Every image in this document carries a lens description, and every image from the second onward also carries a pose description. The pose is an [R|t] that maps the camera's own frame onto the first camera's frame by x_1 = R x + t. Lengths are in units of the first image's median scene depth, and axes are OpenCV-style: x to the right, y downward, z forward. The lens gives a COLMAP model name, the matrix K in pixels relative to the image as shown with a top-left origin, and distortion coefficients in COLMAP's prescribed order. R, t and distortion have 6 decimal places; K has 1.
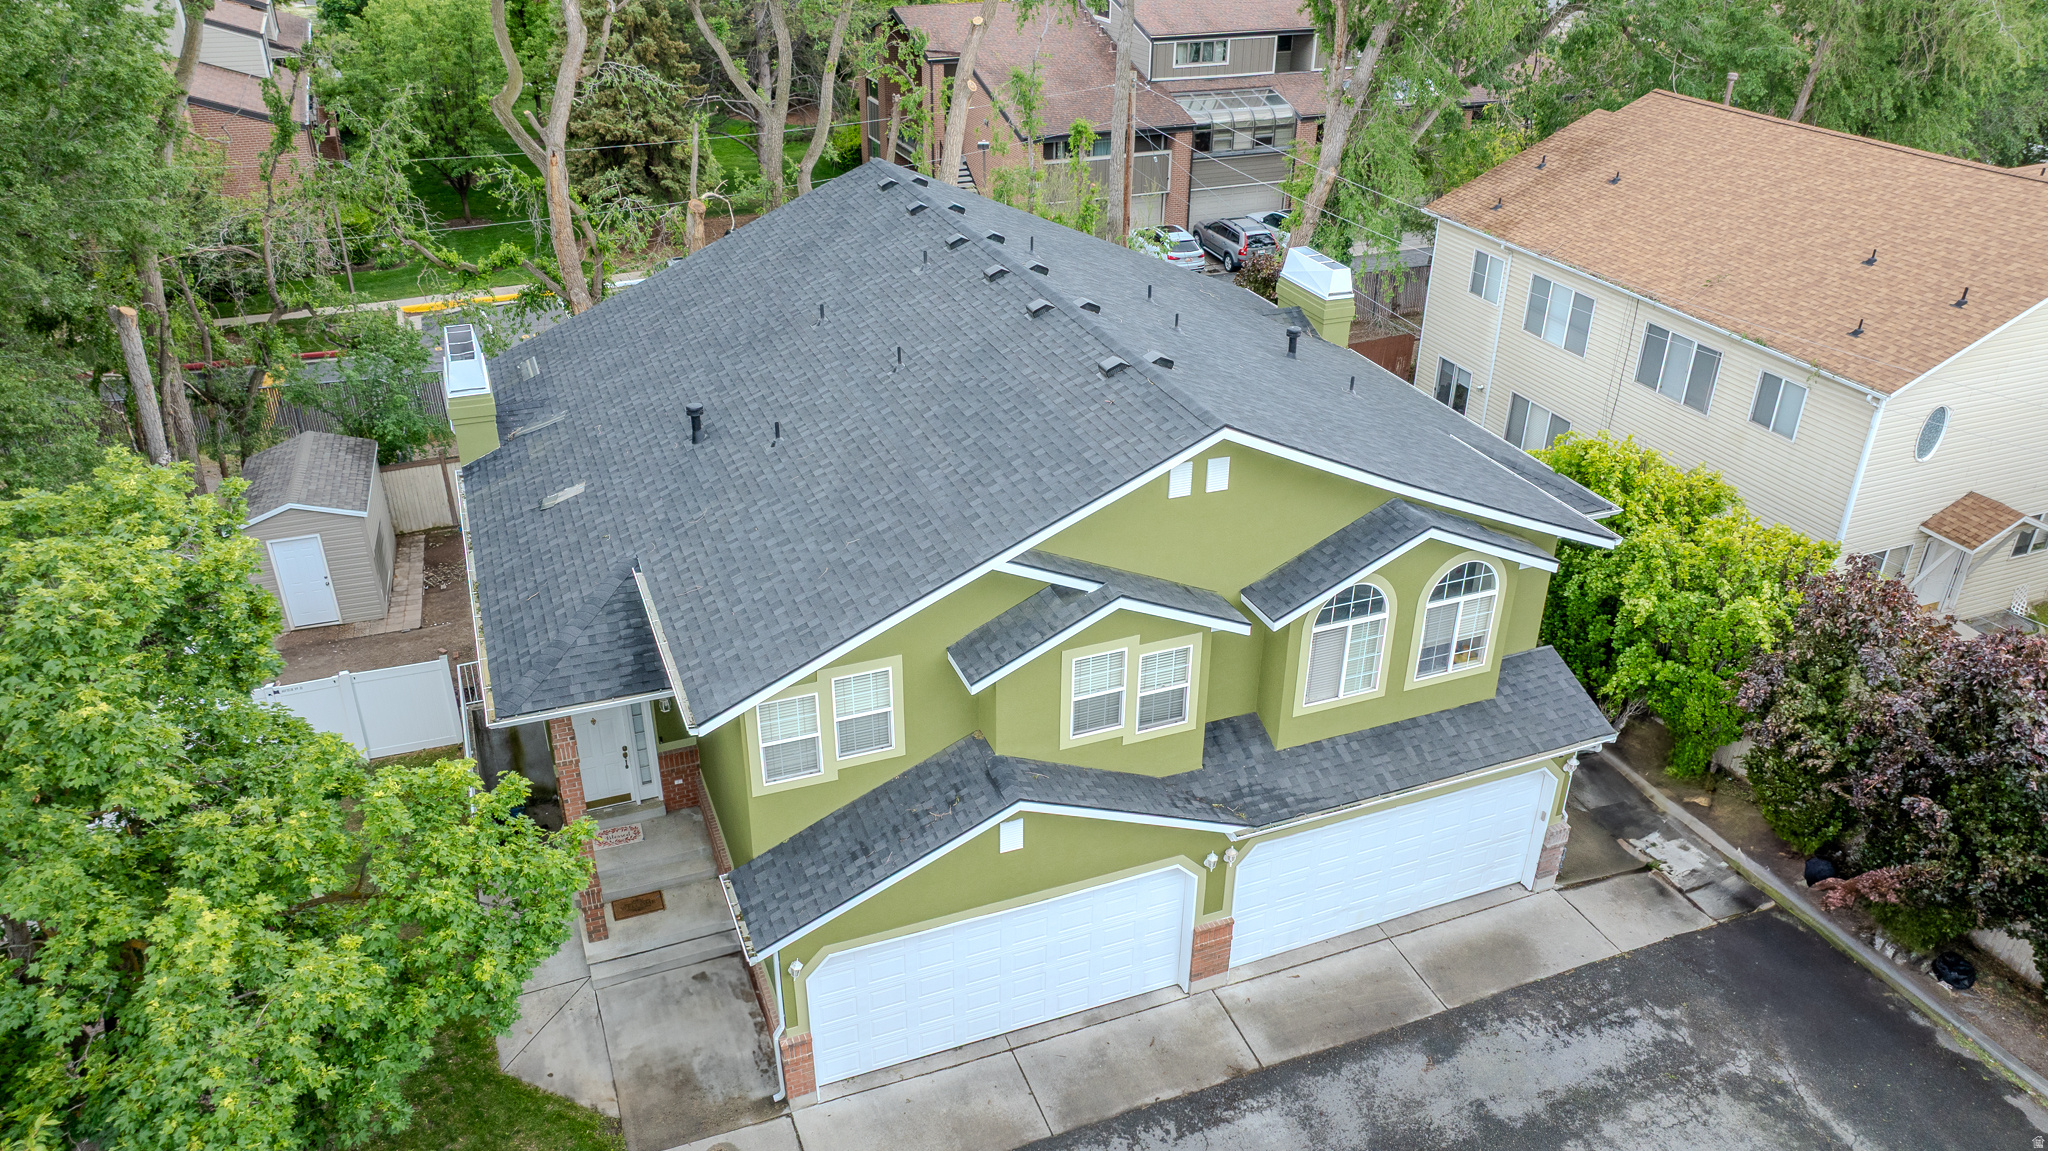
lens RADIAL K [[1442.8, 0, 1021.7], [0, 1442.8, 569.3], [0, 0, 1]] dist [-0.056544, 0.045602]
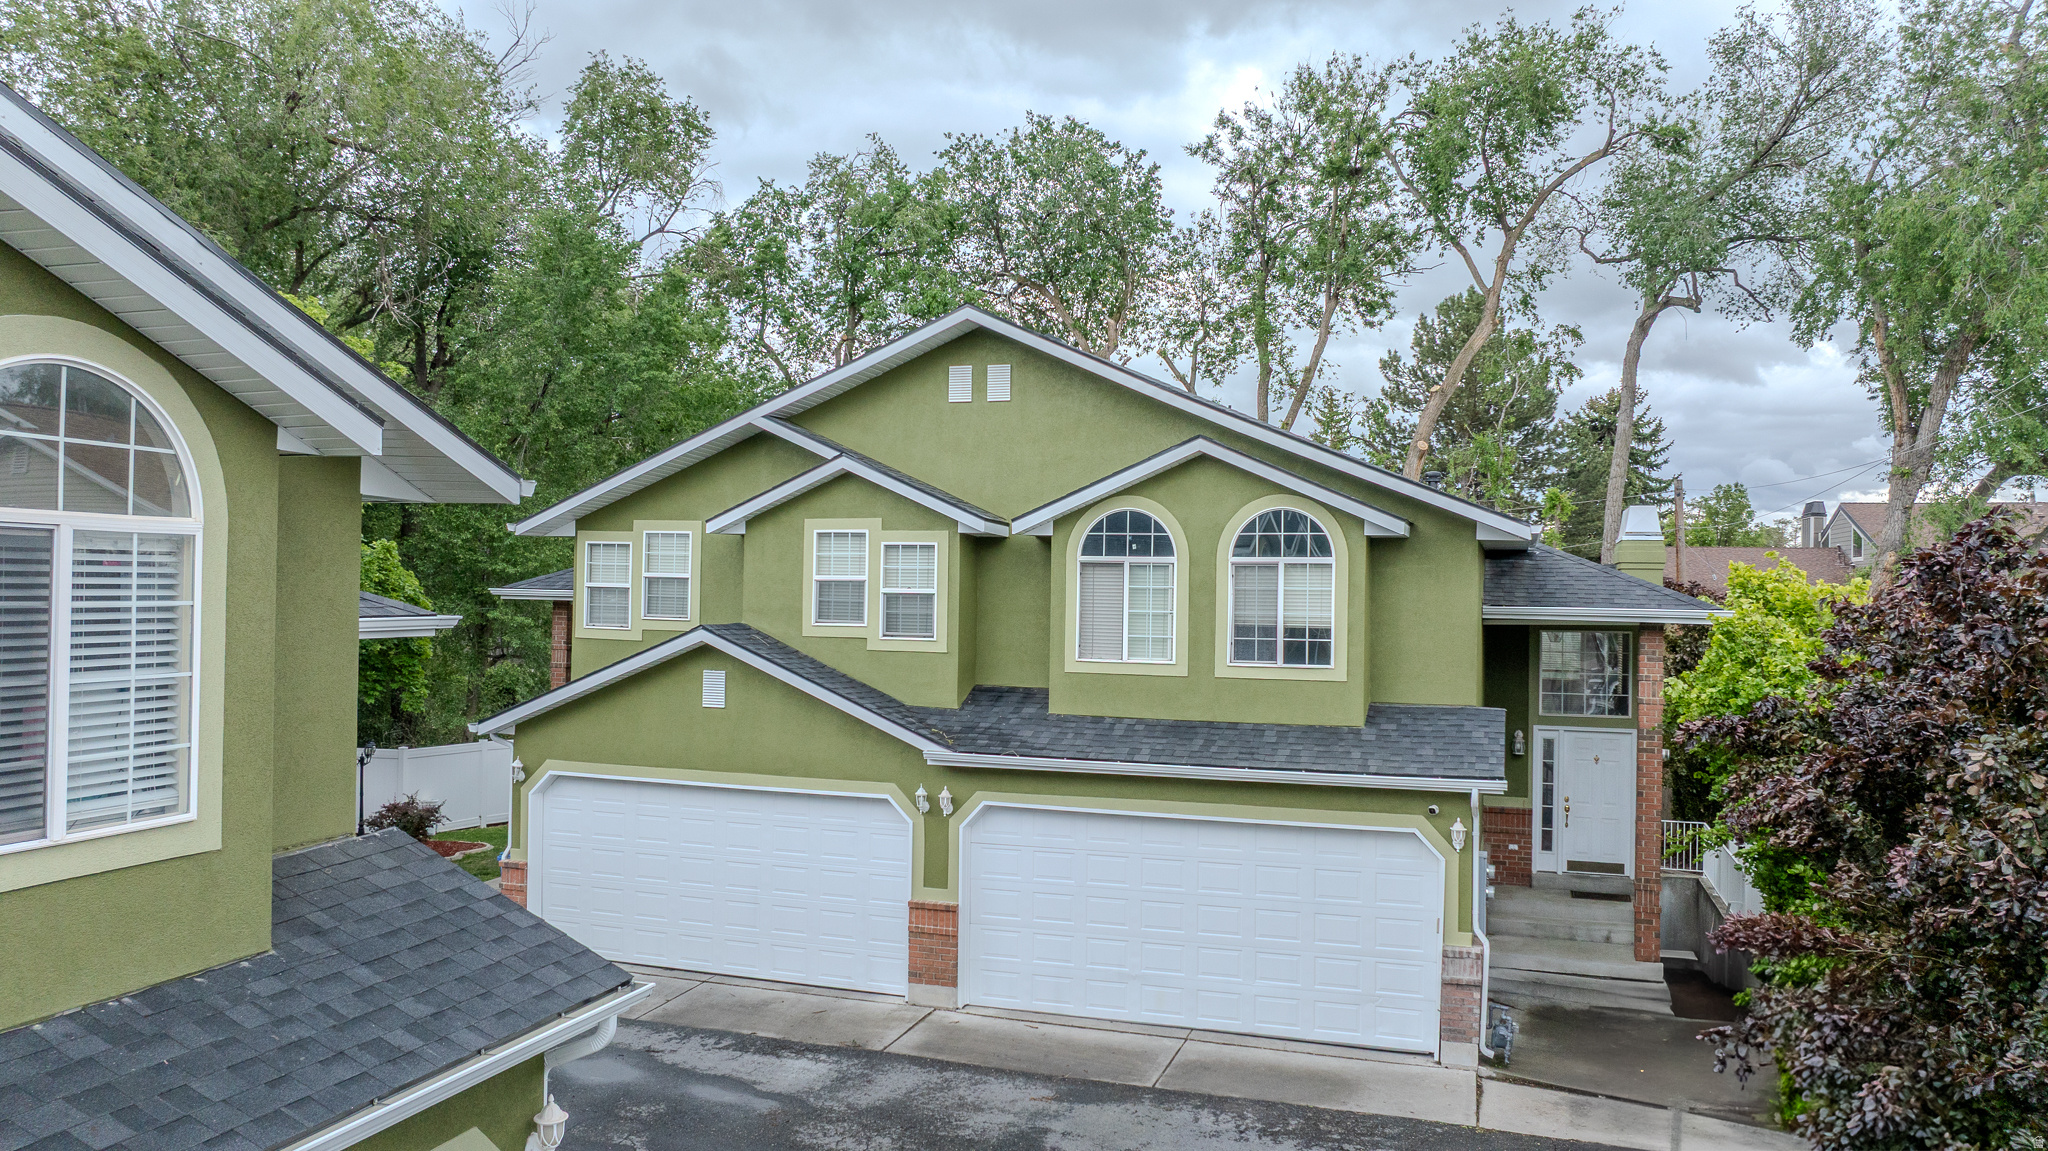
lens RADIAL K [[1442.8, 0, 1038.2], [0, 1442.8, 577.8], [0, 0, 1]] dist [-0.056544, 0.045602]
pose [[0.773190, 0.005444, -0.634151, 0.741238], [-0.313916, 0.872147, -0.375255, 0.391804], [0.551030, 0.489213, 0.676044, 0.384363]]
